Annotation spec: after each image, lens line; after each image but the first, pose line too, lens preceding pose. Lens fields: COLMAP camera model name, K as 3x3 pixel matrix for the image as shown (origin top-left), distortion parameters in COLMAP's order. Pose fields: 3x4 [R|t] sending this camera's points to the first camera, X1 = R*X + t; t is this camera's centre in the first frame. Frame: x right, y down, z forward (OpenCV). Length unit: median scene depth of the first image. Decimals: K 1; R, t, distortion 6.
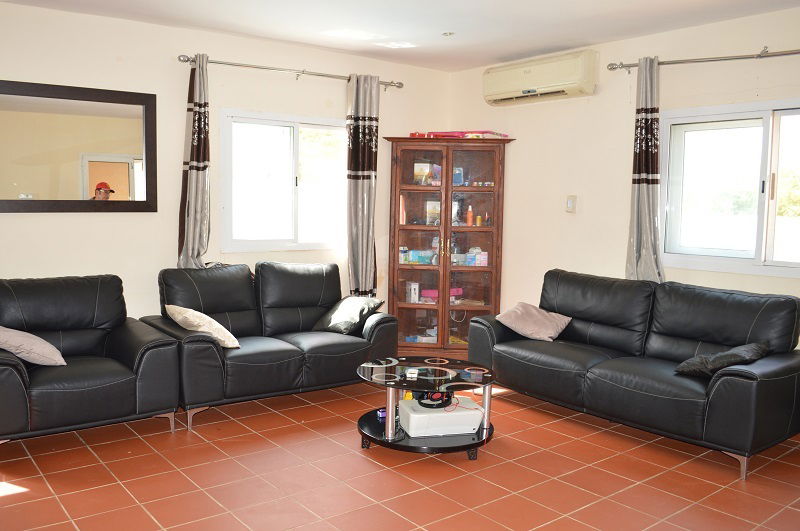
lens RADIAL K [[664.8, 0, 400.5], [0, 664.8, 266.3], [0, 0, 1]] dist [-0.006614, -0.000118]
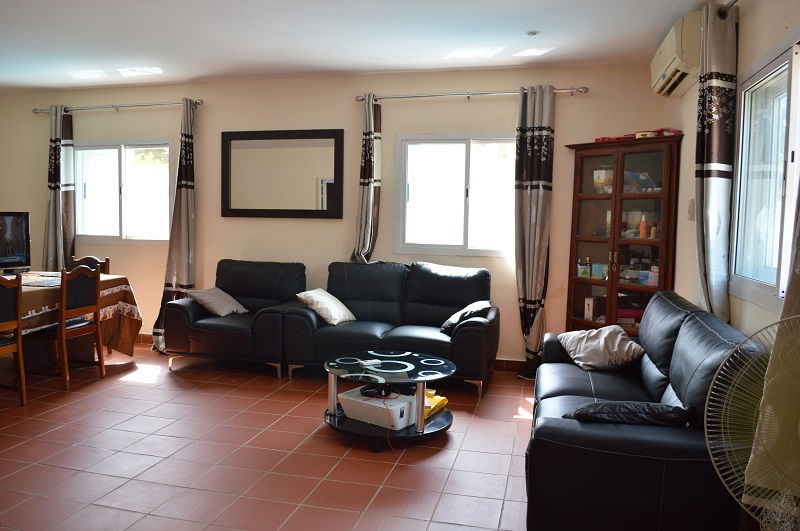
lens RADIAL K [[664.8, 0, 402.0], [0, 664.8, 263.3], [0, 0, 1]] dist [-0.006614, -0.000118]
pose [[0.651780, 0.056793, -0.756279, 0.589557], [-0.076409, 0.997036, 0.009022, -0.012762], [0.754549, 0.051906, 0.654187, 0.200195]]
